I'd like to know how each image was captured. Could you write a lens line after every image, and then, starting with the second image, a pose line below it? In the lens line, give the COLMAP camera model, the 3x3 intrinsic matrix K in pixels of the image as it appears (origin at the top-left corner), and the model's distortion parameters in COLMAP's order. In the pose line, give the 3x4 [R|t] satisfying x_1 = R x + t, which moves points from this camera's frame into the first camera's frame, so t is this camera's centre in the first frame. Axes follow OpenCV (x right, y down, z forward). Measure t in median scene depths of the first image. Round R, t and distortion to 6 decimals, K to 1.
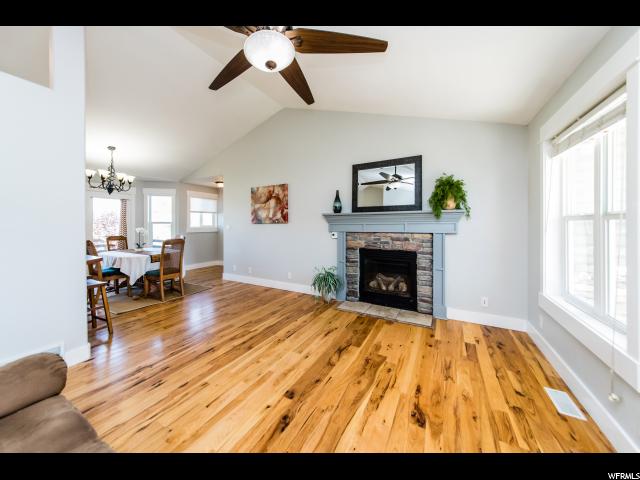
lens RADIAL K [[224.9, 0, 331.3], [0, 224.9, 222.1], [0, 0, 1]] dist [0.006064, 0.000092]
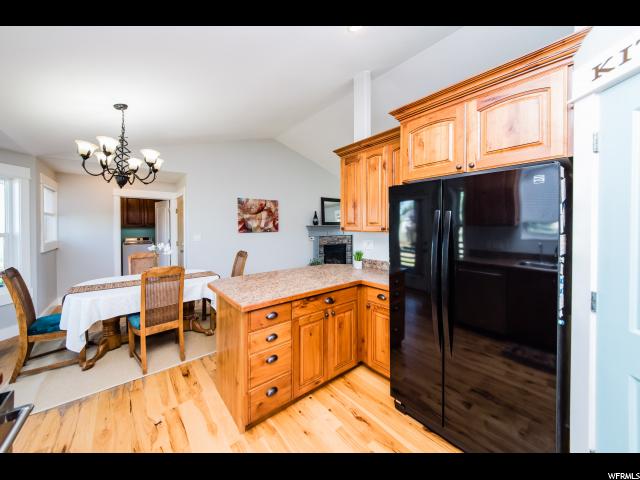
lens RADIAL K [[228.3, 0, 330.5], [0, 228.3, 226.4], [0, 0, 1]] dist [-0.016863, -0.000139]
pose [[0.357445, 0.000374, 0.933934, -1.310051], [-0.008263, 0.999962, 0.002762, -0.031793], [-0.933898, -0.008705, 0.357434, 0.263846]]
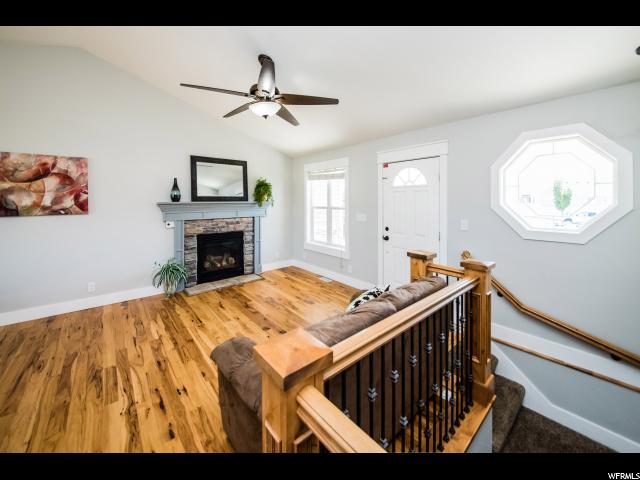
lens RADIAL K [[263.4, 0, 314.8], [0, 263.4, 202.1], [0, 0, 1]] dist [-0.024123, -0.001738]
pose [[0.327054, -0.003406, 0.944999, -0.739191], [-0.008671, 0.999941, 0.006605, -0.044217], [-0.944966, -0.010354, 0.327005, 0.056063]]
